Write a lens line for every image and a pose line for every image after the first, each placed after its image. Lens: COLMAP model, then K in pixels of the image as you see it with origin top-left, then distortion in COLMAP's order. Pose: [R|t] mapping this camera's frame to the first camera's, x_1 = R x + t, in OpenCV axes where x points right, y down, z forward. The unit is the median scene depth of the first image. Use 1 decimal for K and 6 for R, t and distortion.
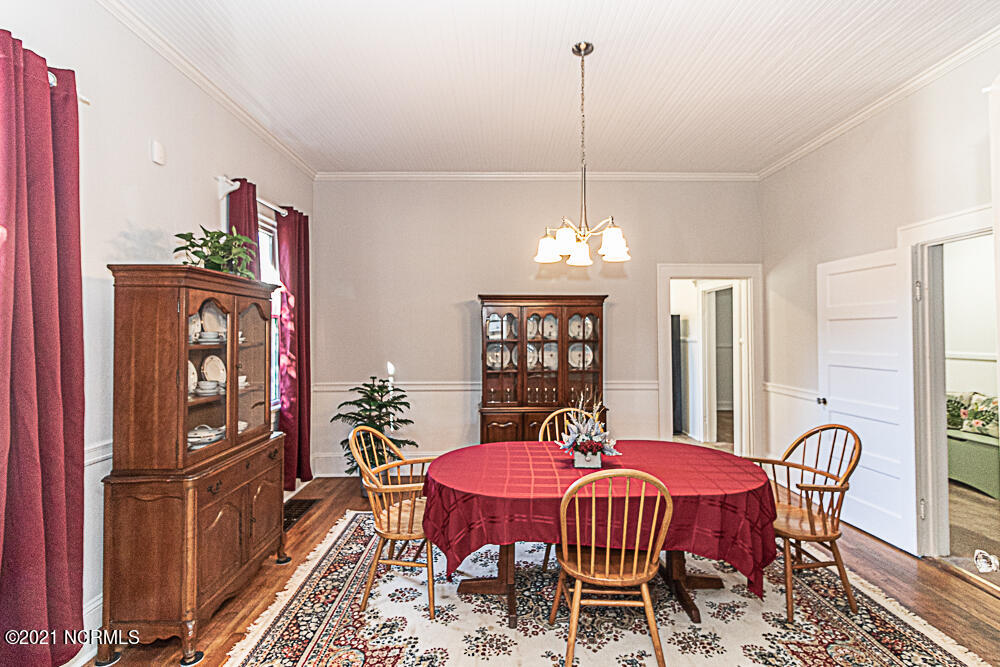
lens RADIAL K [[461.6, 0, 500.7], [0, 461.6, 328.9], [0, 0, 1]] dist [0.000759, 0.000269]
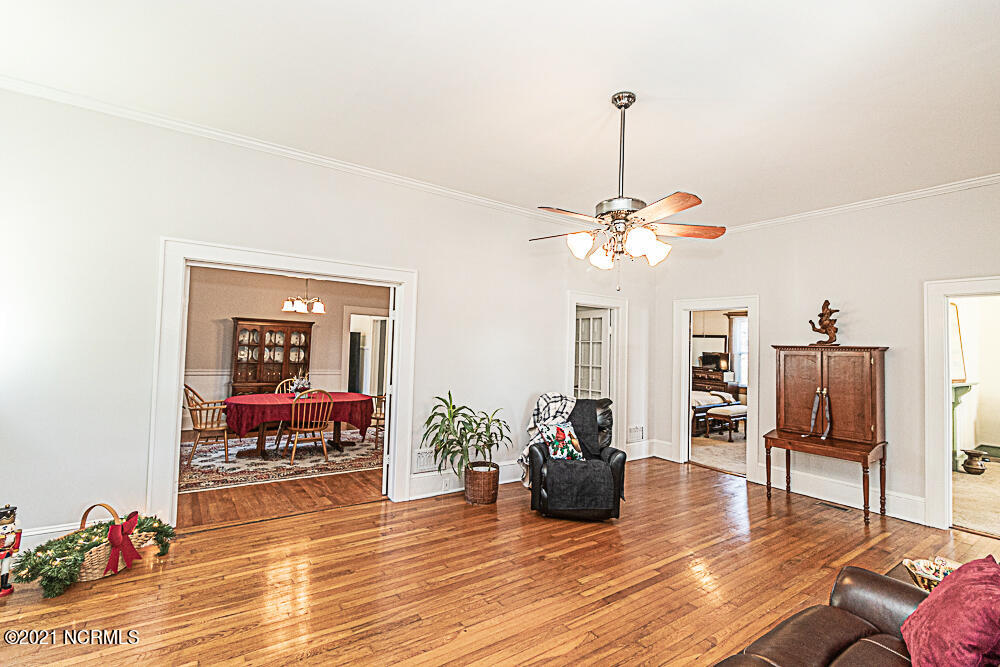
lens RADIAL K [[465.1, 0, 497.9], [0, 465.1, 328.9], [0, 0, 1]] dist [-0.001048, -0.000005]
pose [[0.822068, 0.056770, 0.566553, -0.217465], [-0.047990, 0.998385, -0.030408, -0.025212], [-0.567364, -0.002192, 0.823464, -0.944492]]
